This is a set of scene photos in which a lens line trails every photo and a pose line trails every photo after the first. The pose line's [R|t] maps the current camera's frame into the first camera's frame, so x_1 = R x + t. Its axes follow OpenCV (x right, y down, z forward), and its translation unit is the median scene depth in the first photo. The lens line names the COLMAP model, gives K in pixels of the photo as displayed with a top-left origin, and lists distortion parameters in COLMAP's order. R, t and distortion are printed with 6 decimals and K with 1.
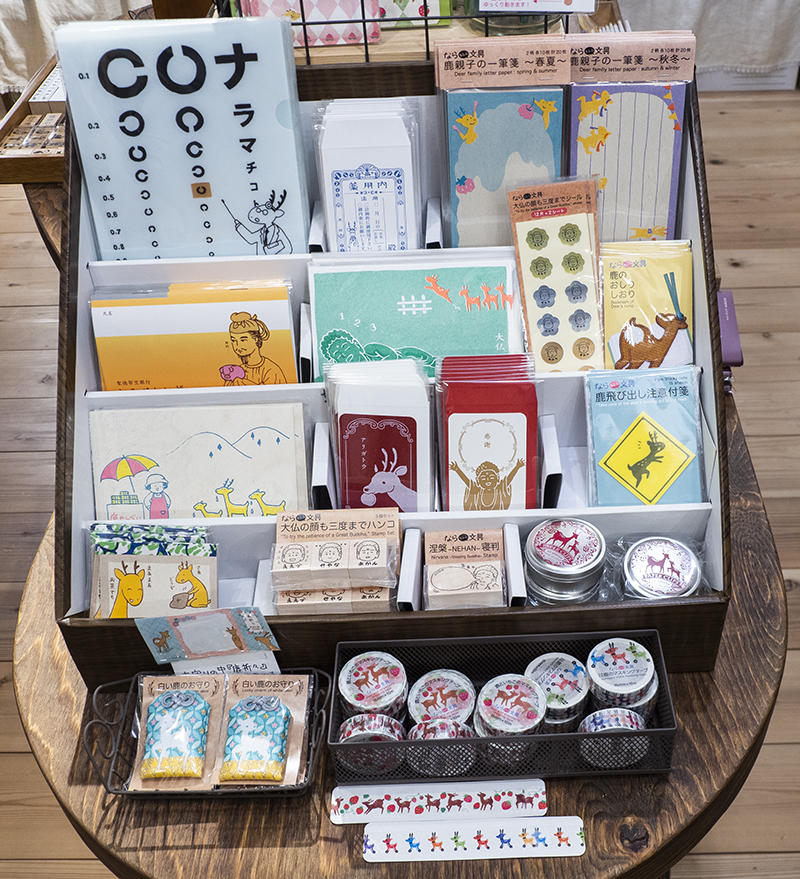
lens RADIAL K [[1066.6, 0, 463.4], [0, 1066.6, 439.6], [0, 0, 1]] dist [-0.021146, 0.019112]
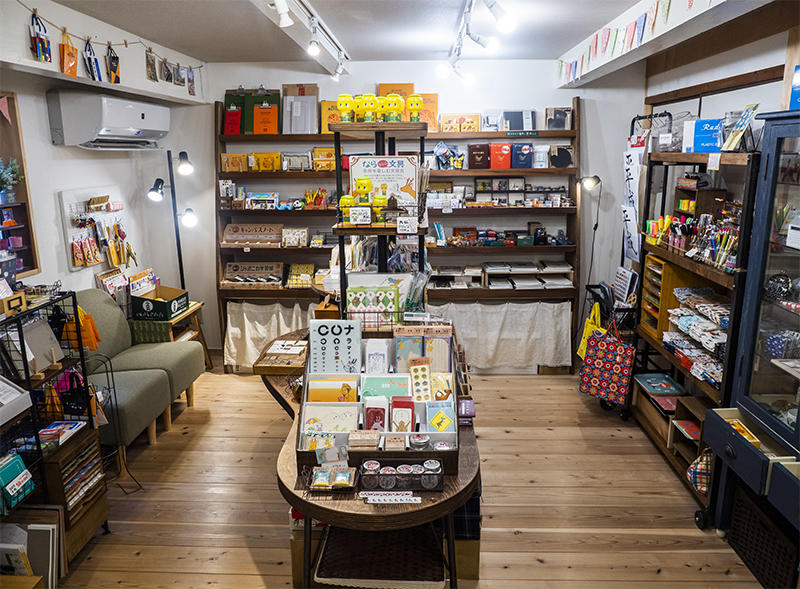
lens RADIAL K [[615.2, 0, 400.0], [0, 615.2, 294.5], [0, 0, 1]] dist [-0.053033, -0.000530]
pose [[0.999197, 0.031449, -0.024838, 0.058781], [-0.039441, 0.881503, -0.470529, 0.706405], [0.007097, 0.471131, 0.882035, -1.312789]]
